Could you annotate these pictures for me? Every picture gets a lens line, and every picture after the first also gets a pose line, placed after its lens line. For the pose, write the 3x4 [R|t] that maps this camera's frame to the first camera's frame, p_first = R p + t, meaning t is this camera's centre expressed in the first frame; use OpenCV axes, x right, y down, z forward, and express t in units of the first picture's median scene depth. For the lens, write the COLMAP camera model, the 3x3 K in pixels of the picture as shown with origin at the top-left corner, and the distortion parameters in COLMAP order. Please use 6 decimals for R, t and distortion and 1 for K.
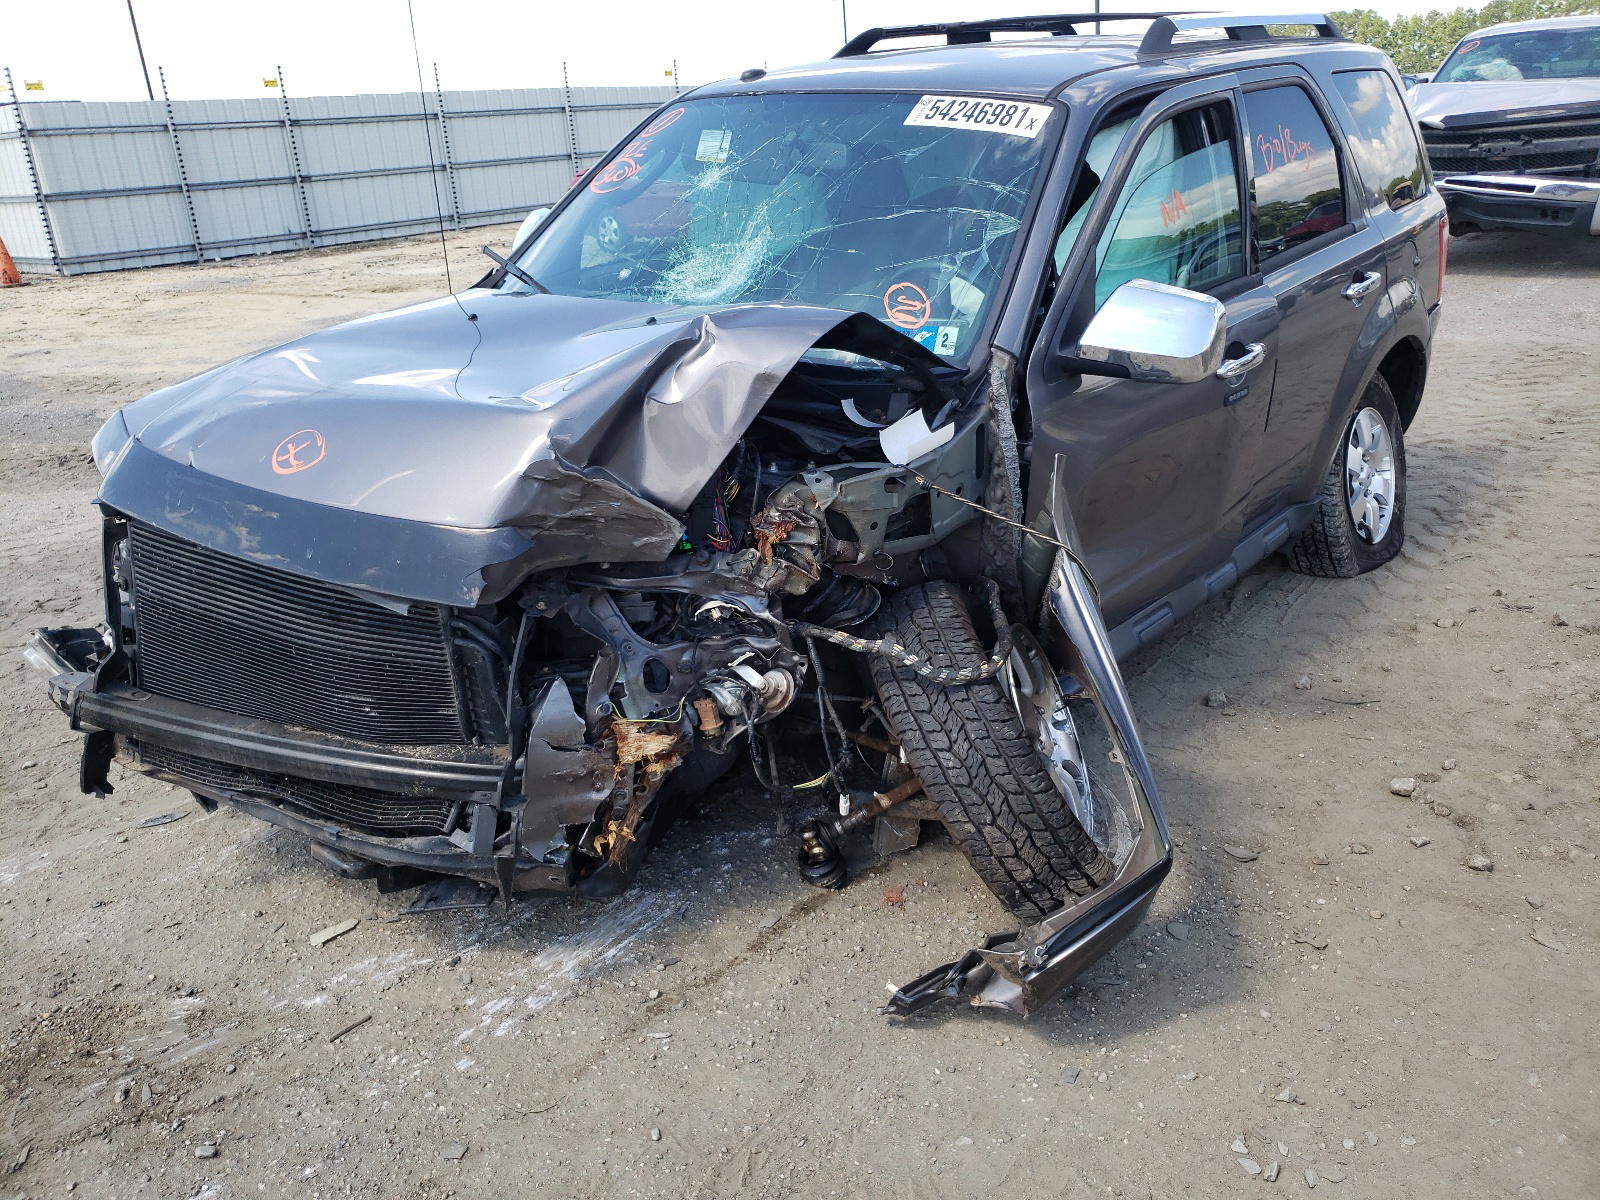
lens RADIAL K [[1121.1, 0, 827.6], [0, 1121.1, 599.1], [0, 0, 1]] dist [0.048041, -0.085539]
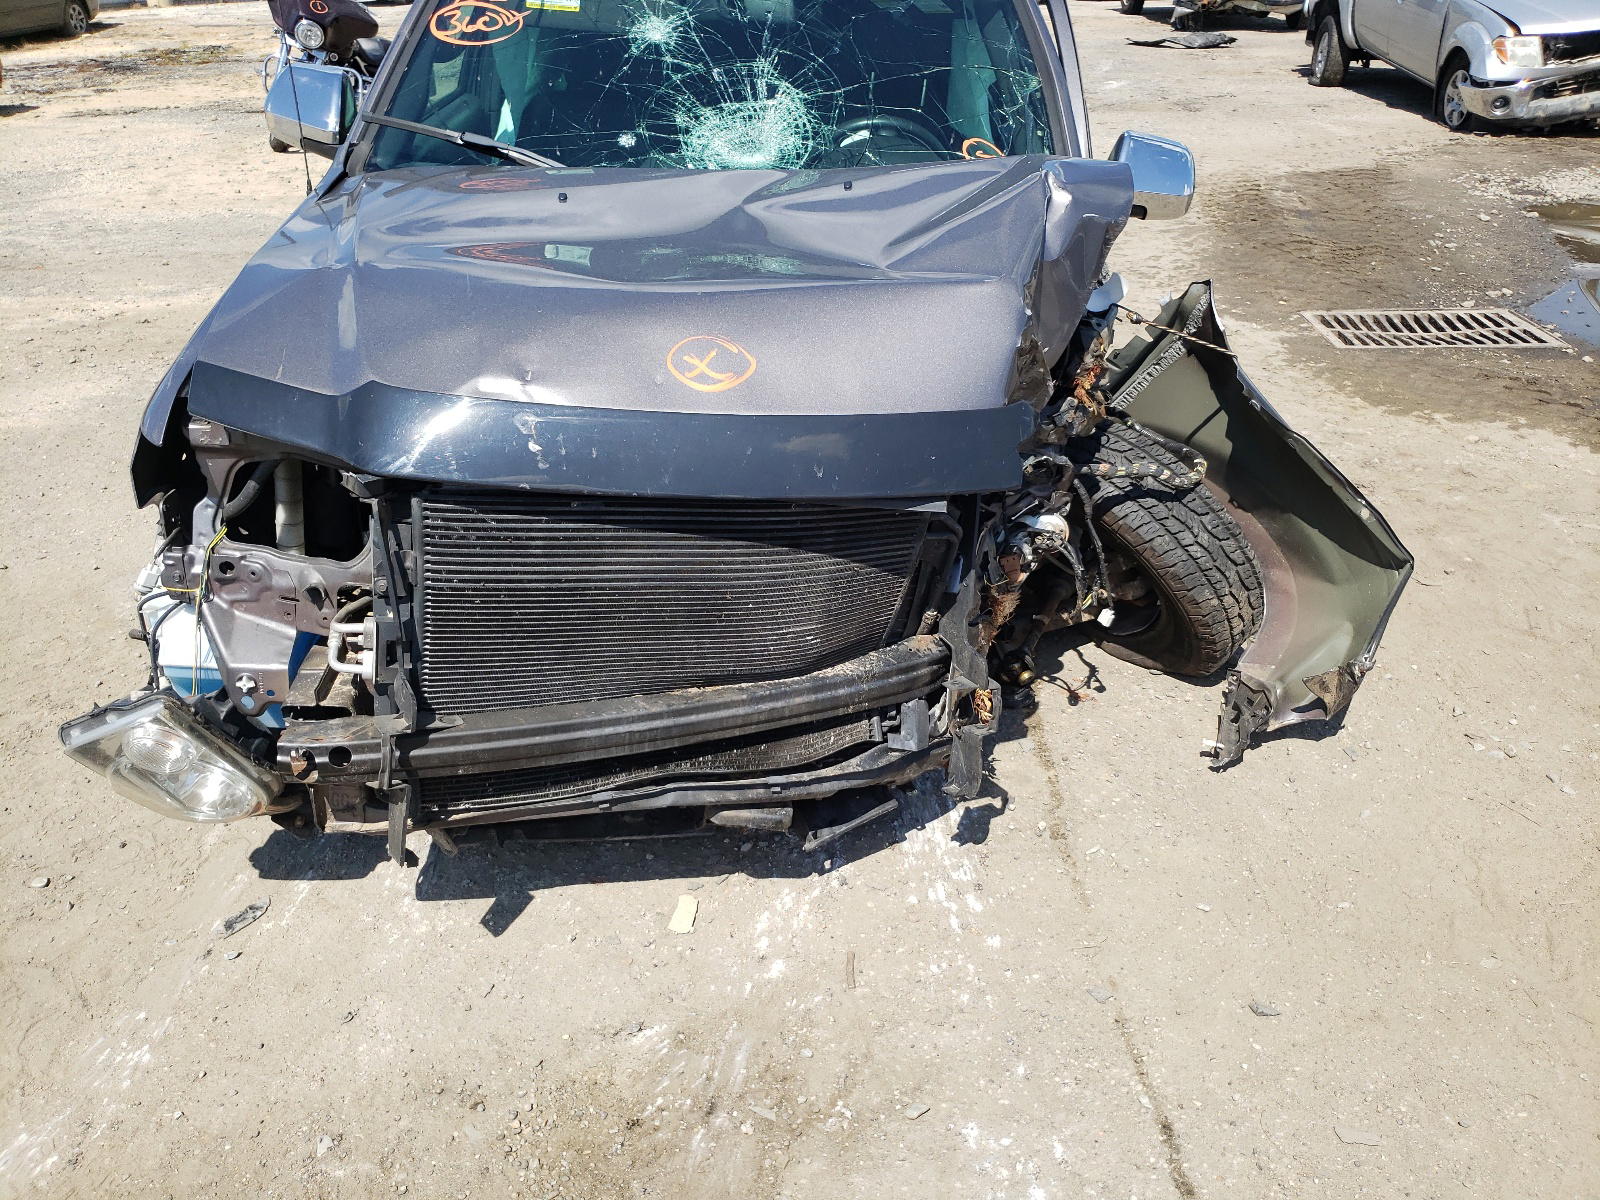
lens RADIAL K [[1121.1, 0, 827.6], [0, 1121.1, 599.1], [0, 0, 1]] dist [0.048041, -0.085539]
pose [[0.799323, -0.248867, 0.546945, -0.876666], [0.186745, 0.968016, 0.167546, -0.081980], [-0.571148, -0.031784, 0.820232, 0.239224]]
